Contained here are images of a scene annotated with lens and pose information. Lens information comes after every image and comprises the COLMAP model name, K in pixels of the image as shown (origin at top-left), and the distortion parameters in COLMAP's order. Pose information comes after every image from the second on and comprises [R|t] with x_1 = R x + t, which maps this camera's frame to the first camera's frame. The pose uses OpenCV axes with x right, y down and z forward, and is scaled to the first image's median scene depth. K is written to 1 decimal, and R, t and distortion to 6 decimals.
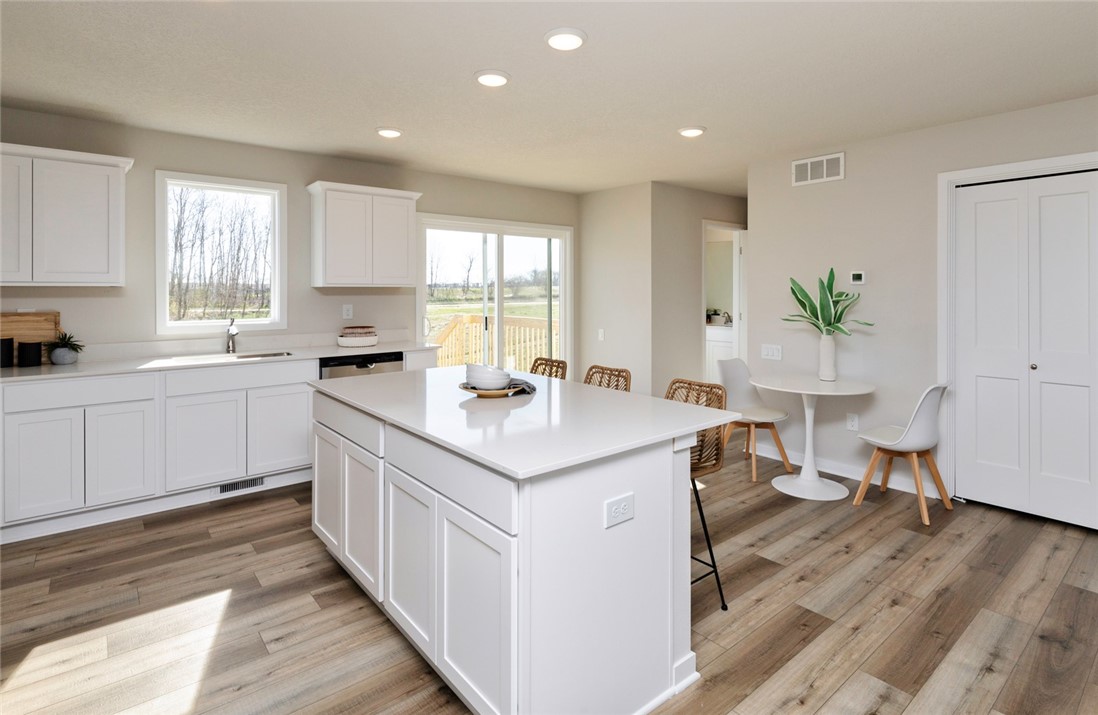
lens RADIAL K [[561.3, 0, 570.4], [0, 561.3, 284.3], [0, 0, 1]] dist [-0.000274, 0.005422]
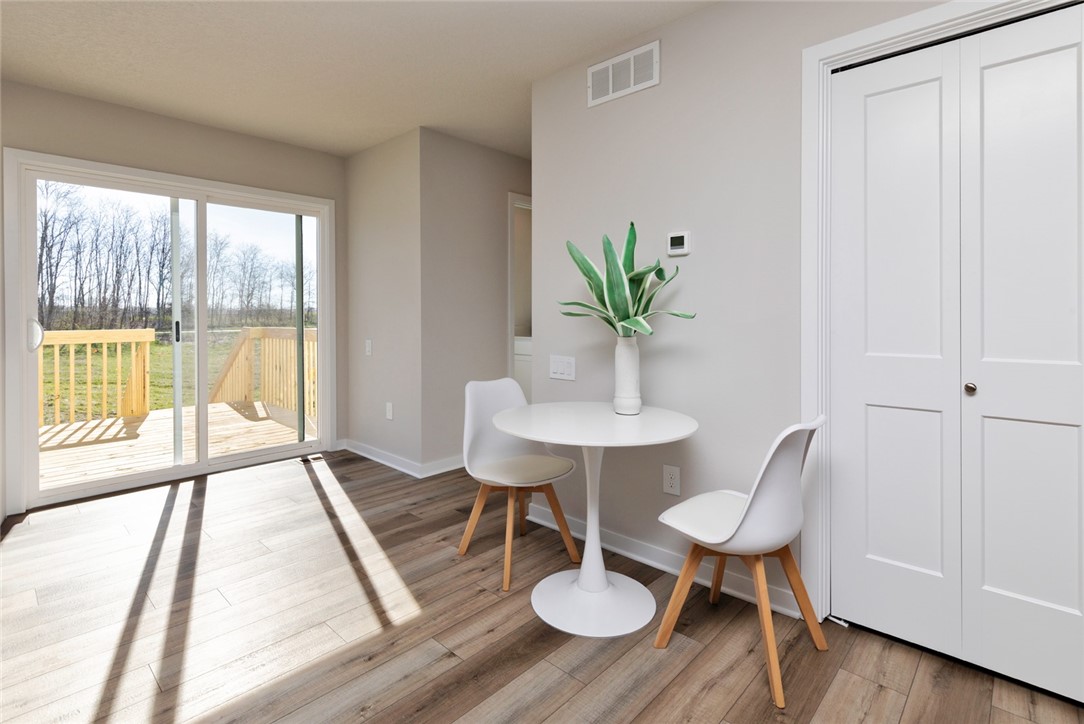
lens RADIAL K [[537.5, 0, 526.9], [0, 537.5, 306.6], [0, 0, 1]] dist [0.005775, -0.000086]
pose [[0.995683, 0.000856, 0.092815, 0.289252], [-0.000552, 0.999994, -0.003305, 0.057926], [-0.092818, 0.003240, 0.995678, 0.428481]]
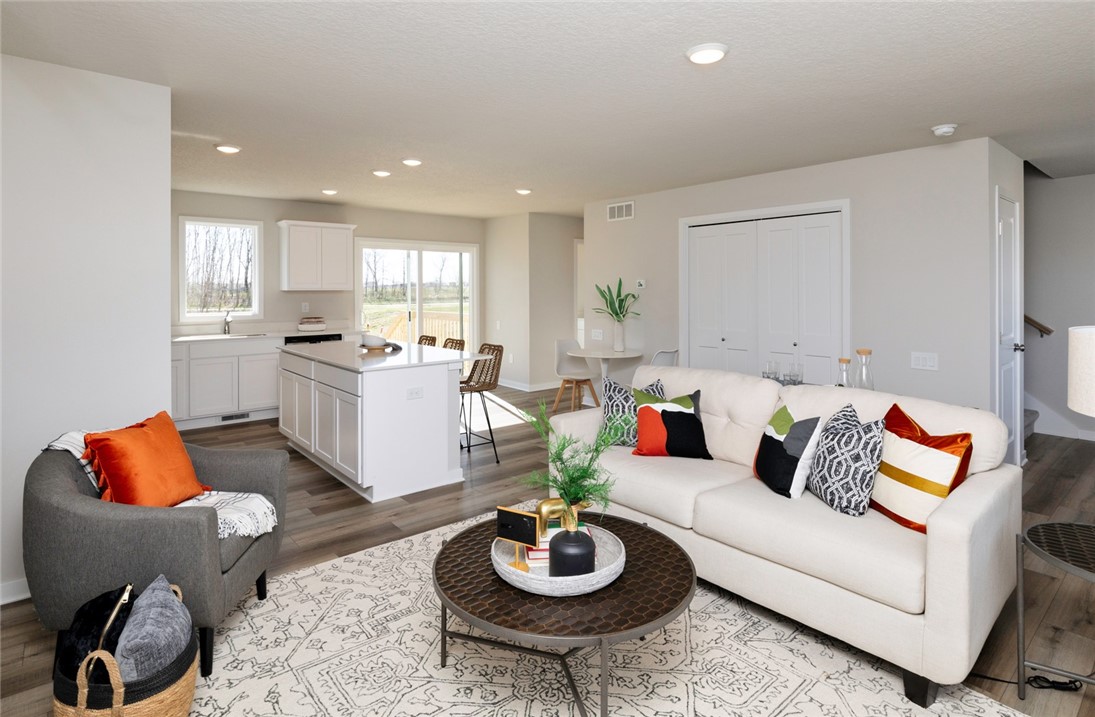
lens RADIAL K [[559.8, 0, 550.9], [0, 559.8, 285.9], [0, 0, 1]] dist [-0.000274, 0.005422]
pose [[0.999953, -0.001289, 0.009632, 0.248521], [0.001245, 0.999989, 0.004603, -0.013722], [-0.009638, -0.004590, 0.999943, -0.503057]]
